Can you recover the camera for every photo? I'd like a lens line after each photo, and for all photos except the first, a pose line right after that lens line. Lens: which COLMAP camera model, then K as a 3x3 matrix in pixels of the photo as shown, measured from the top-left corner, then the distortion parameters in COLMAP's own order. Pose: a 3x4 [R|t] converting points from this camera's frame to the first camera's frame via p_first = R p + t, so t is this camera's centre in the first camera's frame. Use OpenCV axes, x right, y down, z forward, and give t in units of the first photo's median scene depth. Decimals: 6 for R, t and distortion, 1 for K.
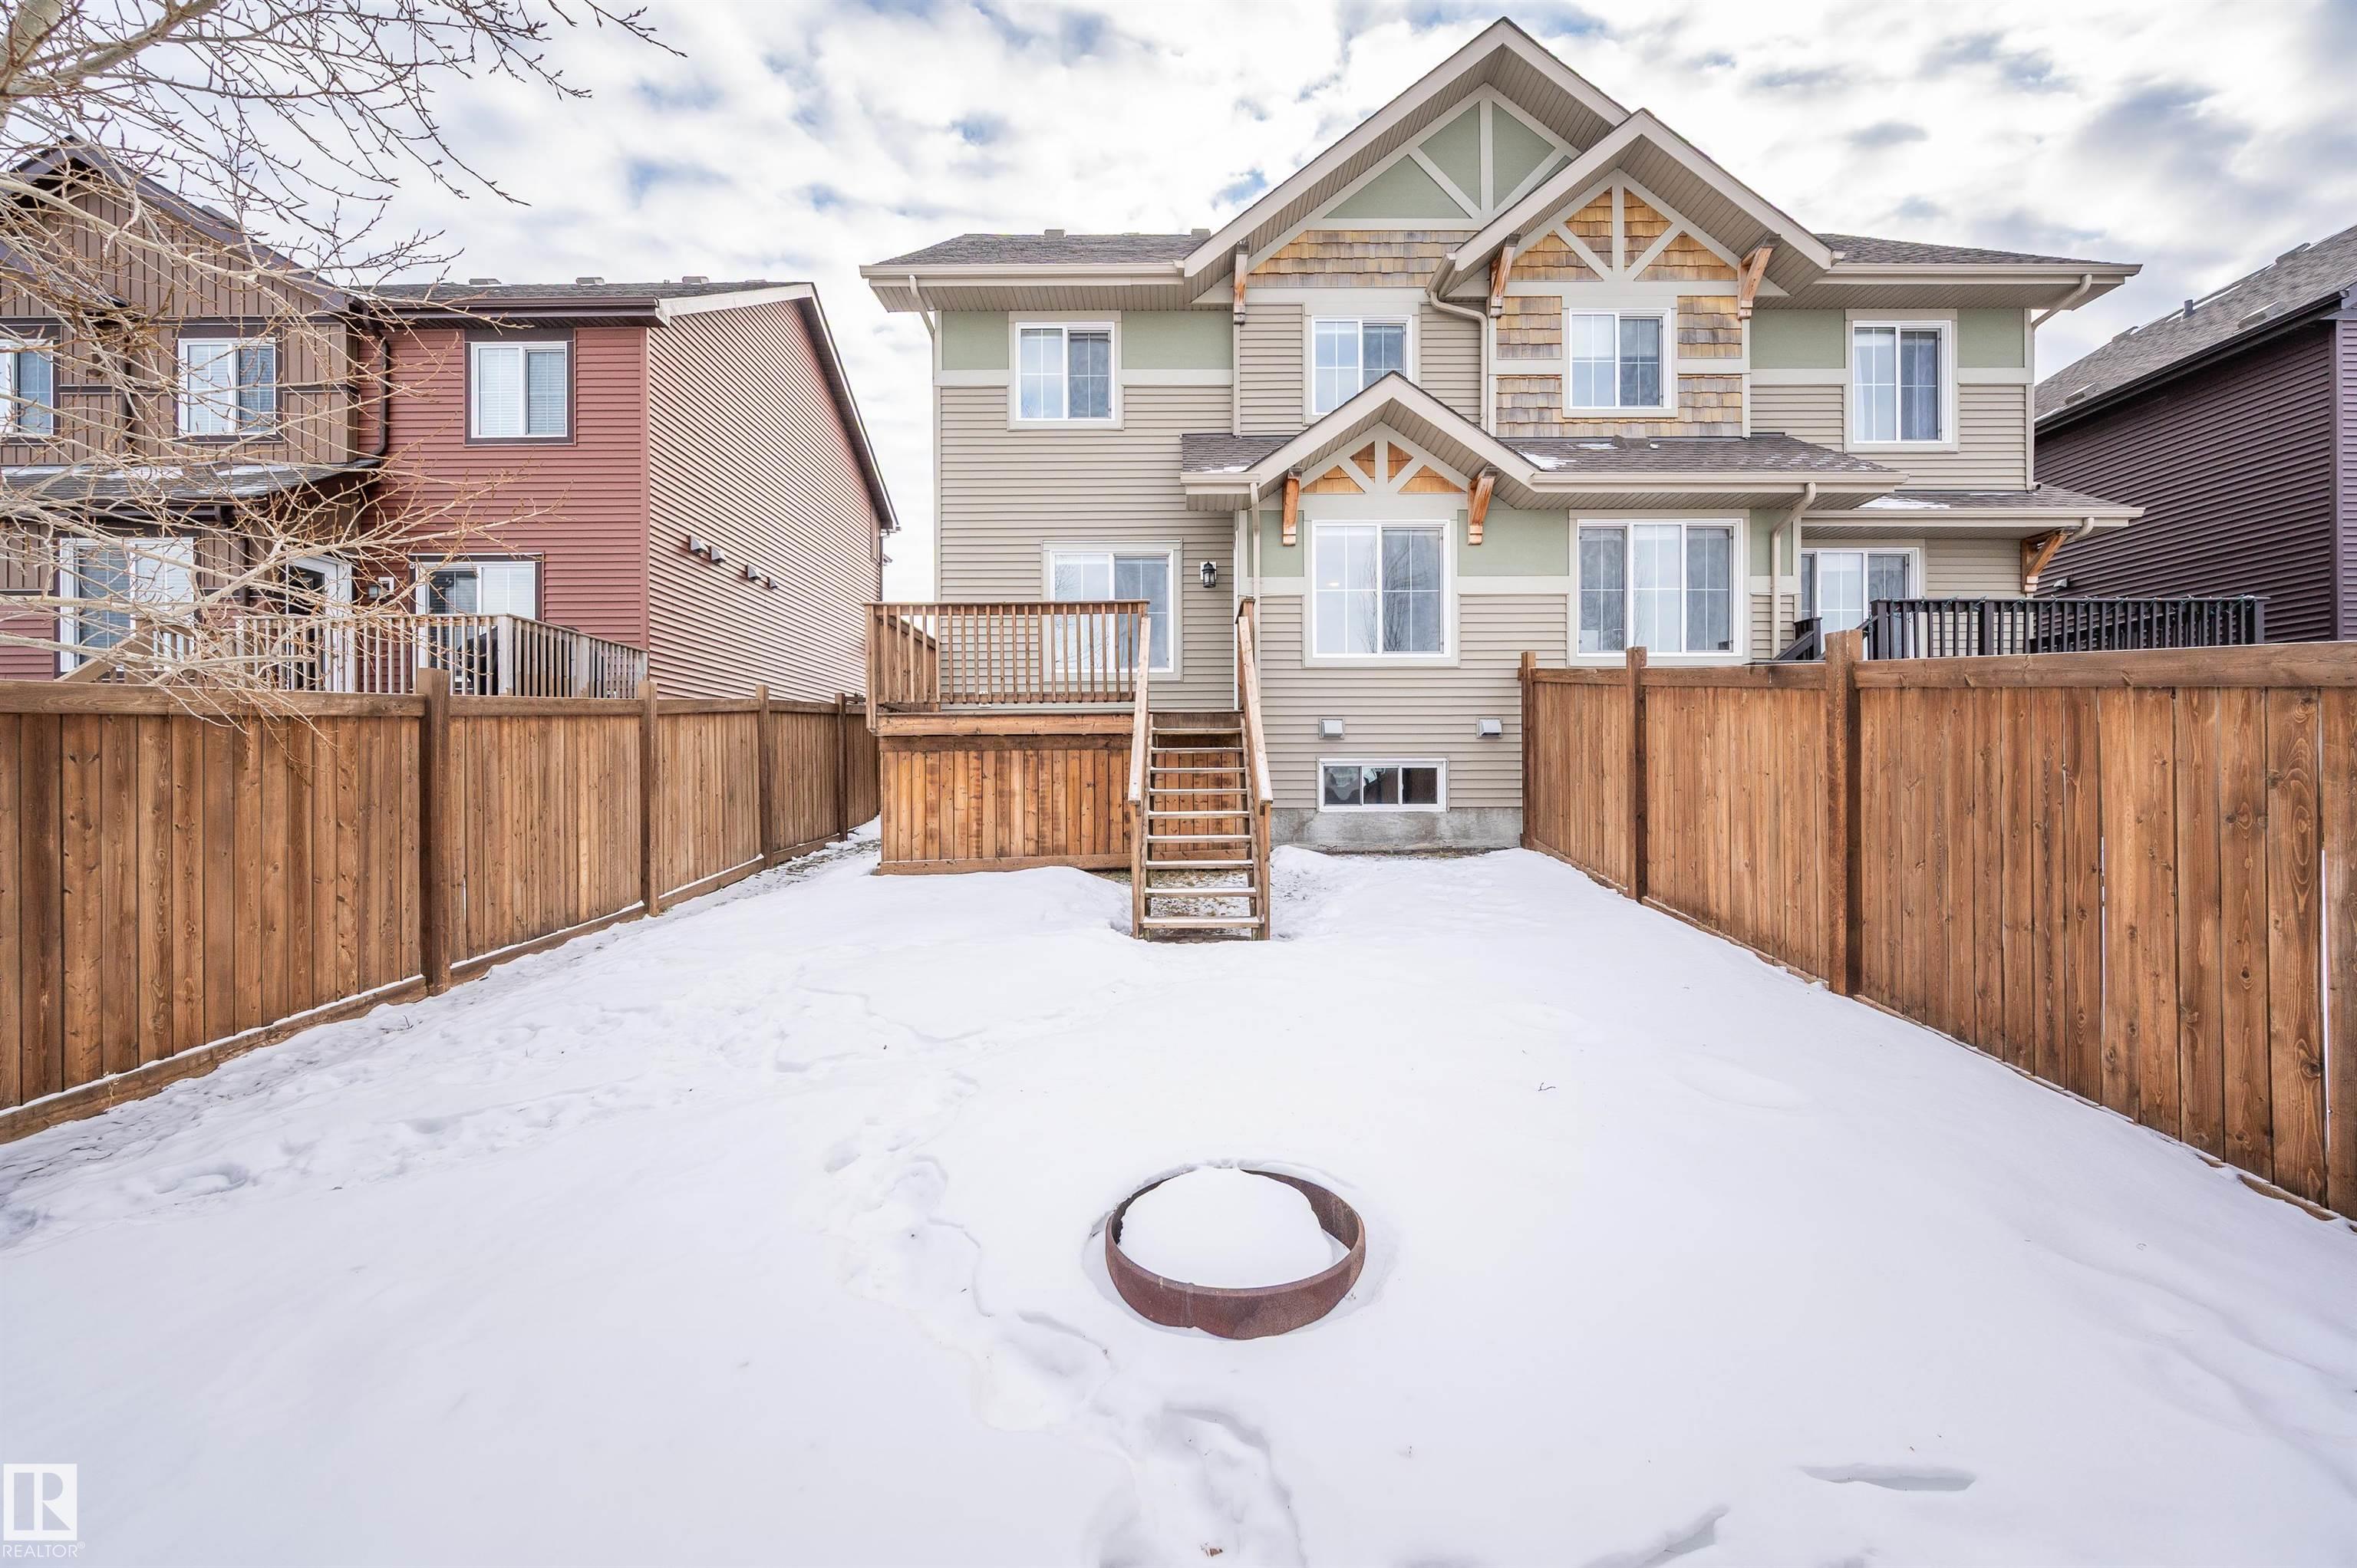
lens RADIAL K [[979.5, 0, 1193.6], [0, 979.5, 772.3], [0, 0, 1]] dist [-0.000879, -0.000842]
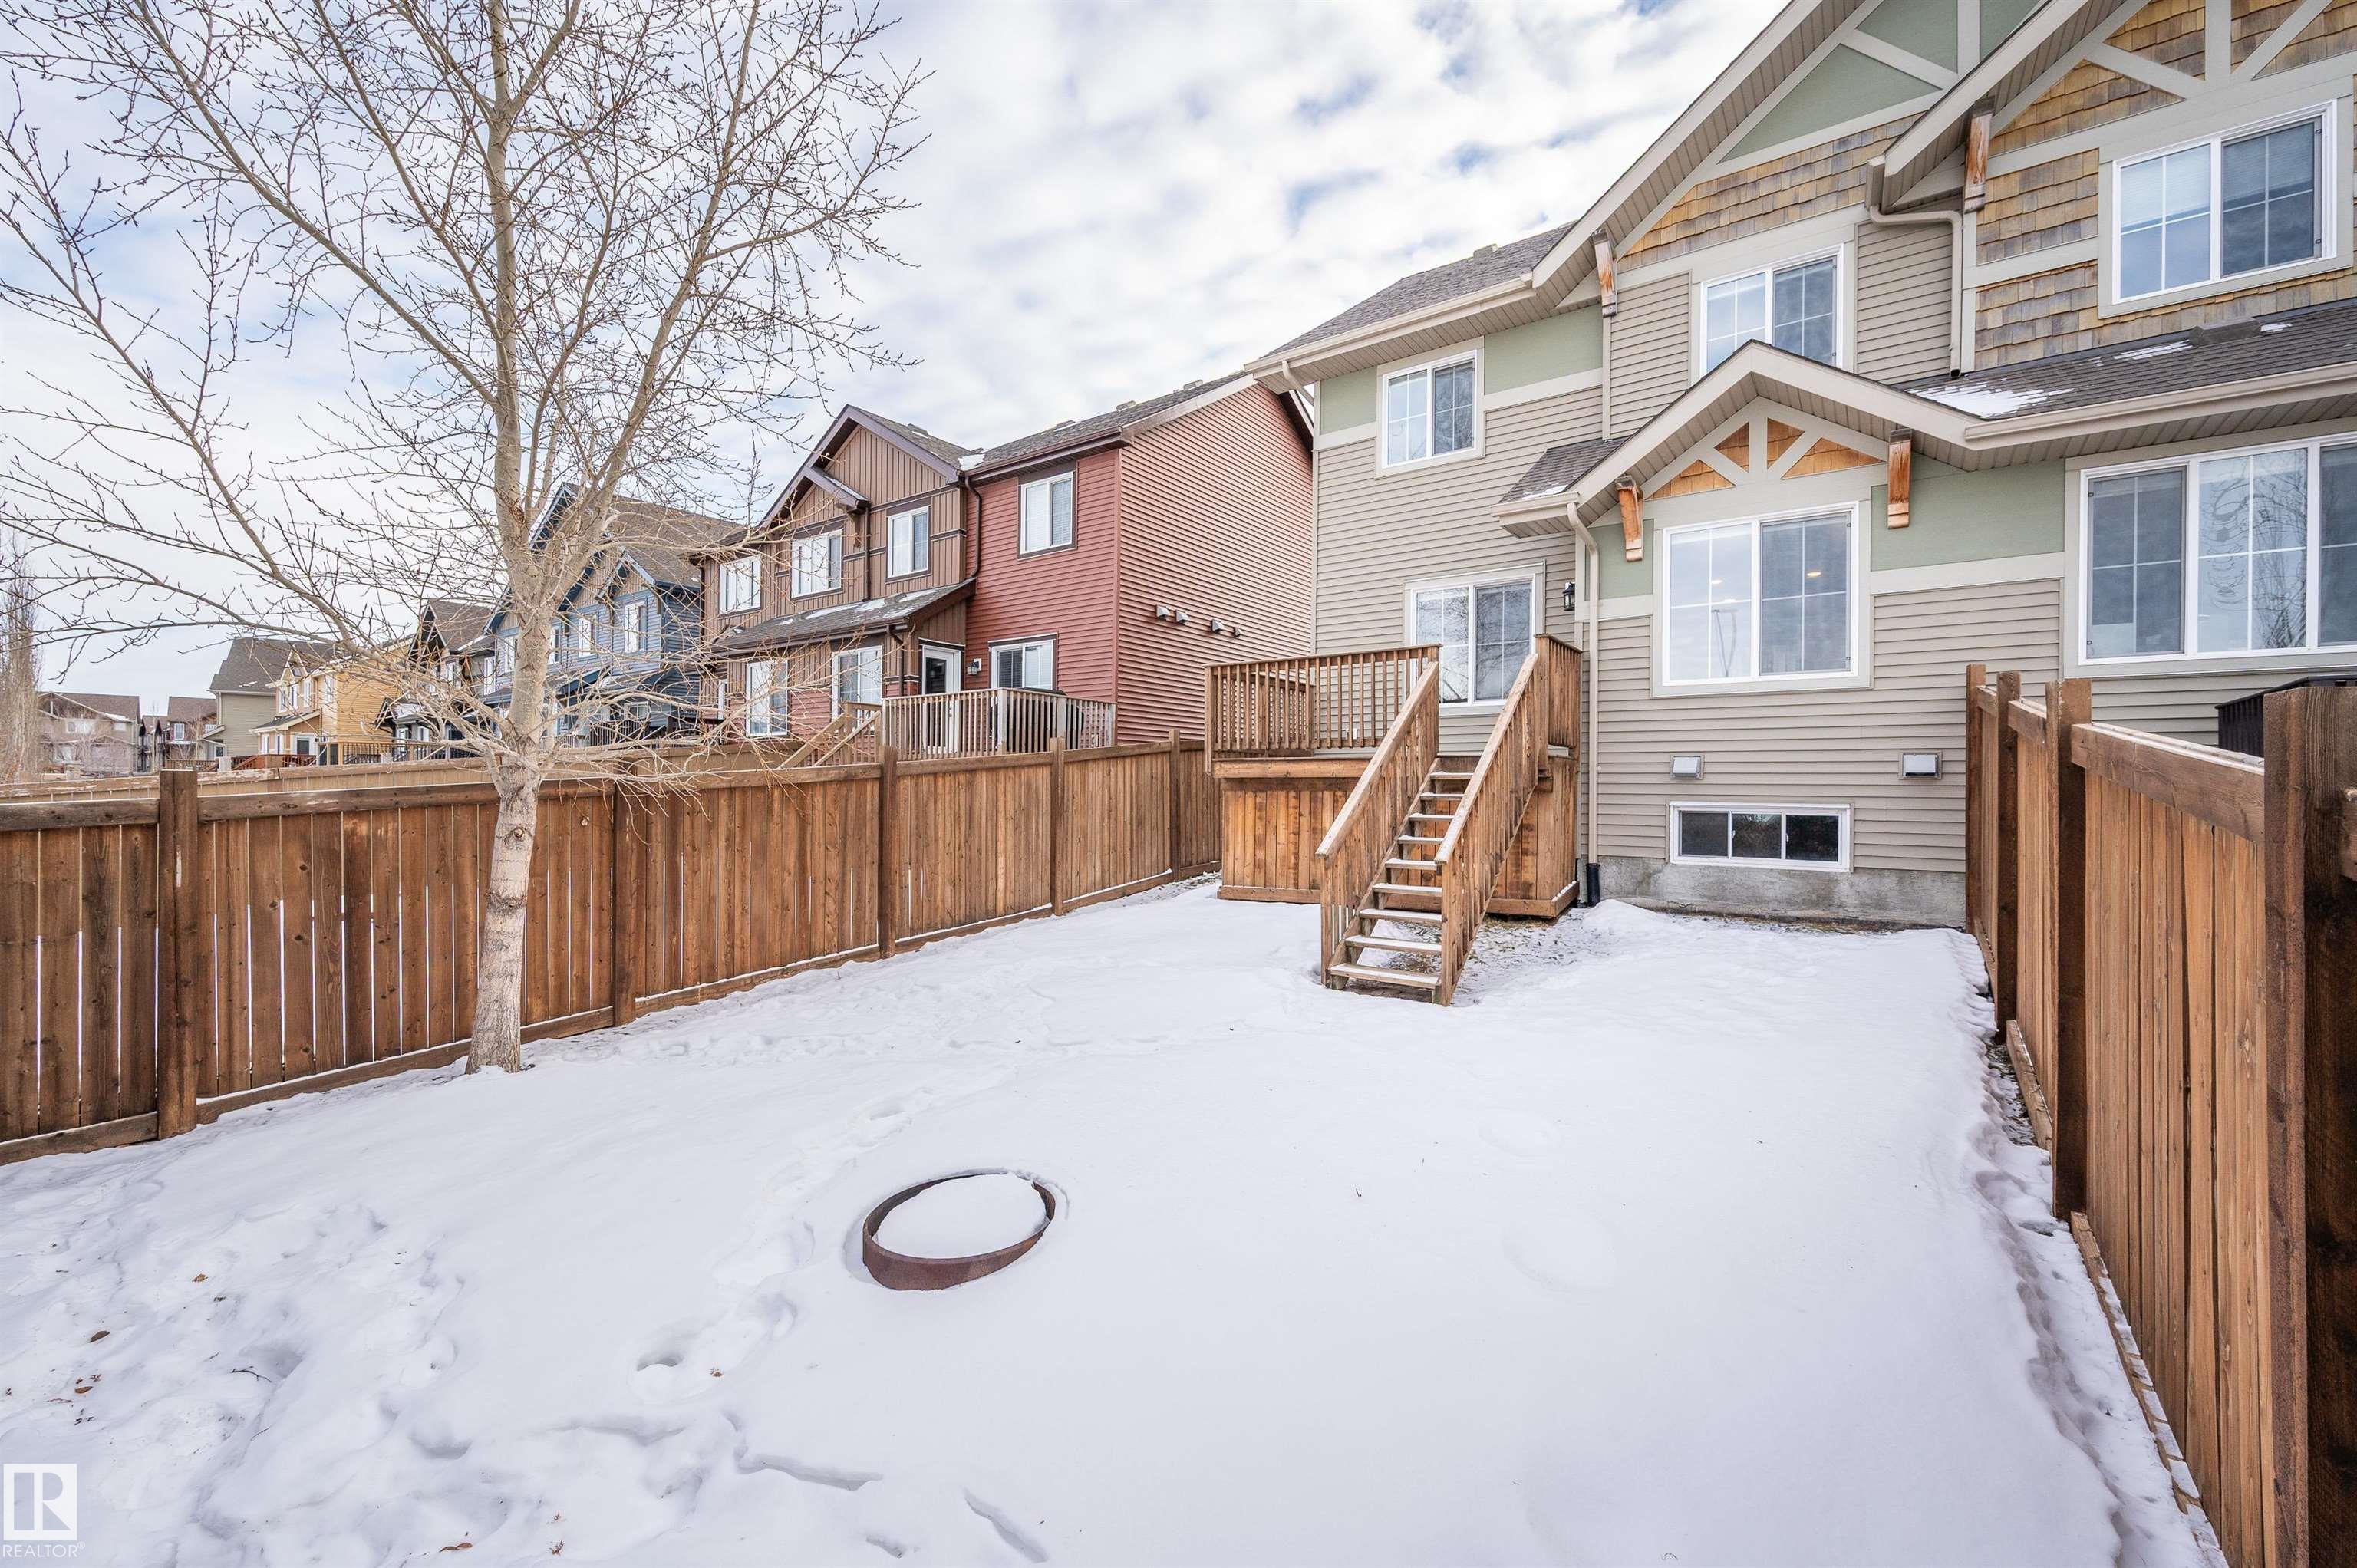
lens RADIAL K [[979.5, 0, 1147.8], [0, 979.5, 764.4], [0, 0, 1]] dist [-0.000879, -0.000842]
pose [[0.783455, -0.002400, -0.621444, 0.303893], [-0.000774, 0.999988, -0.004837, -0.042297], [0.621449, 0.004271, 0.783443, 0.028954]]
